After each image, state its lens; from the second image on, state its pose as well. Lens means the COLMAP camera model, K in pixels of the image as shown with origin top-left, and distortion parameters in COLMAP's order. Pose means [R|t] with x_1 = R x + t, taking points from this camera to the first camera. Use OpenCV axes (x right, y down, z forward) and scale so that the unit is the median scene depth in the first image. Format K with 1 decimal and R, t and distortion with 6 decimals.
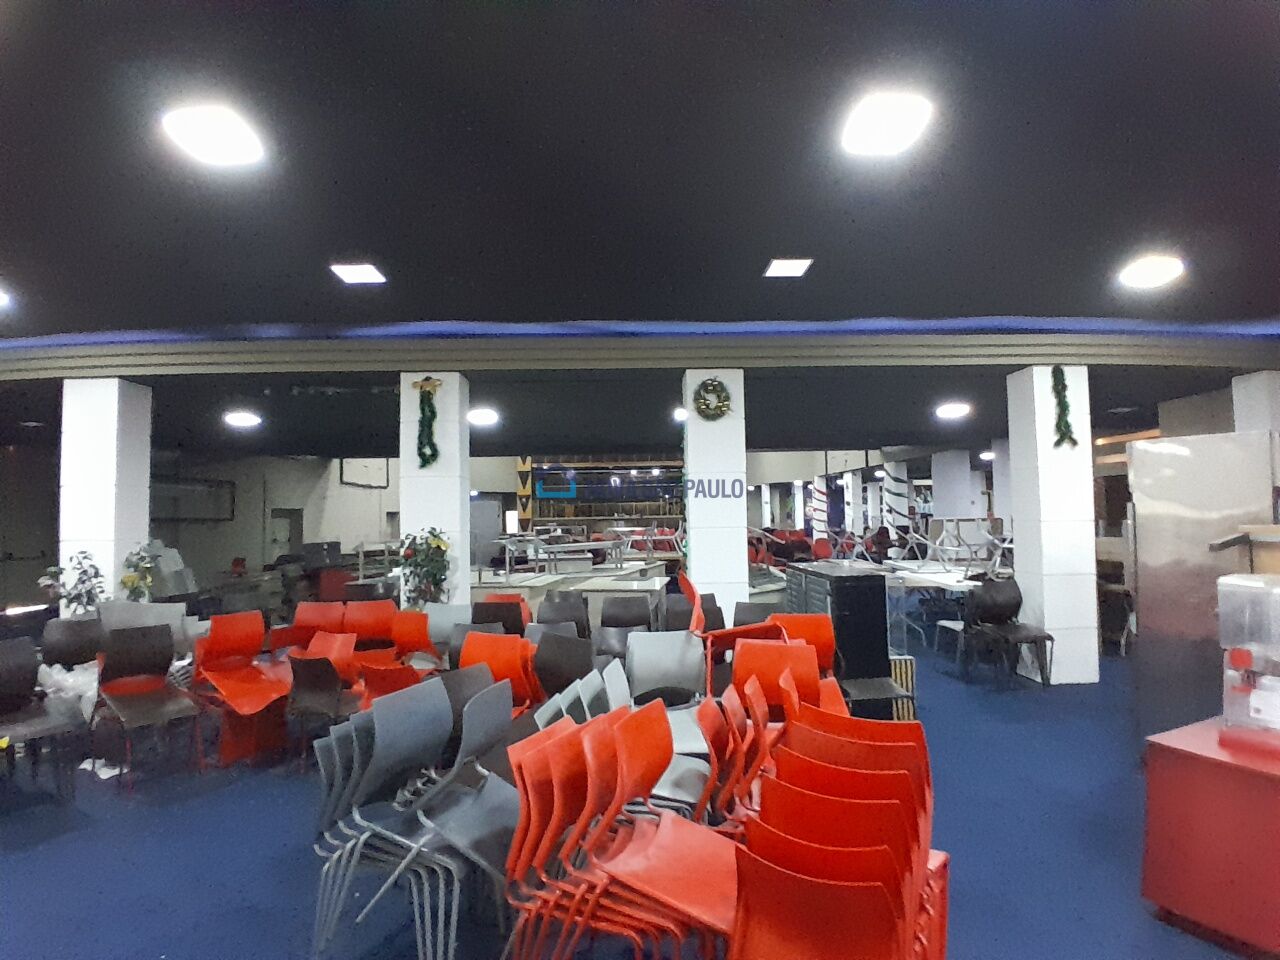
lens RADIAL K [[705.4, 0, 640.0], [0, 705.4, 480.0], [0, 0, 1]] dist [-0.000005, 0.000252]
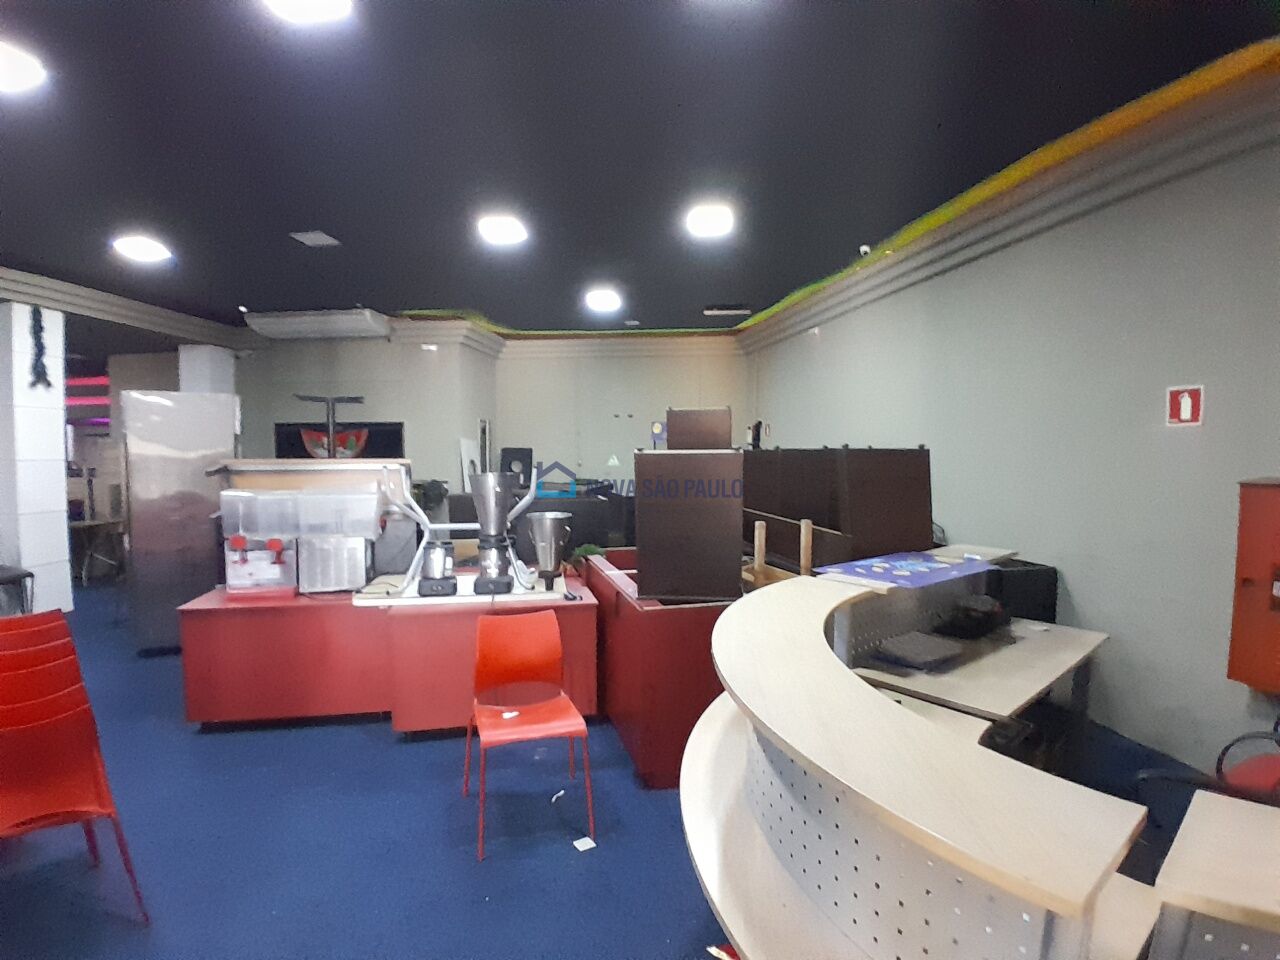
lens RADIAL K [[705.4, 0, 640.0], [0, 705.4, 480.0], [0, 0, 1]] dist [-0.000005, 0.000252]
pose [[0.243585, -0.017556, 0.969721, -0.192093], [-0.051898, 0.998168, 0.031107, 0.009771], [-0.968490, -0.057904, 0.242228, -0.099123]]
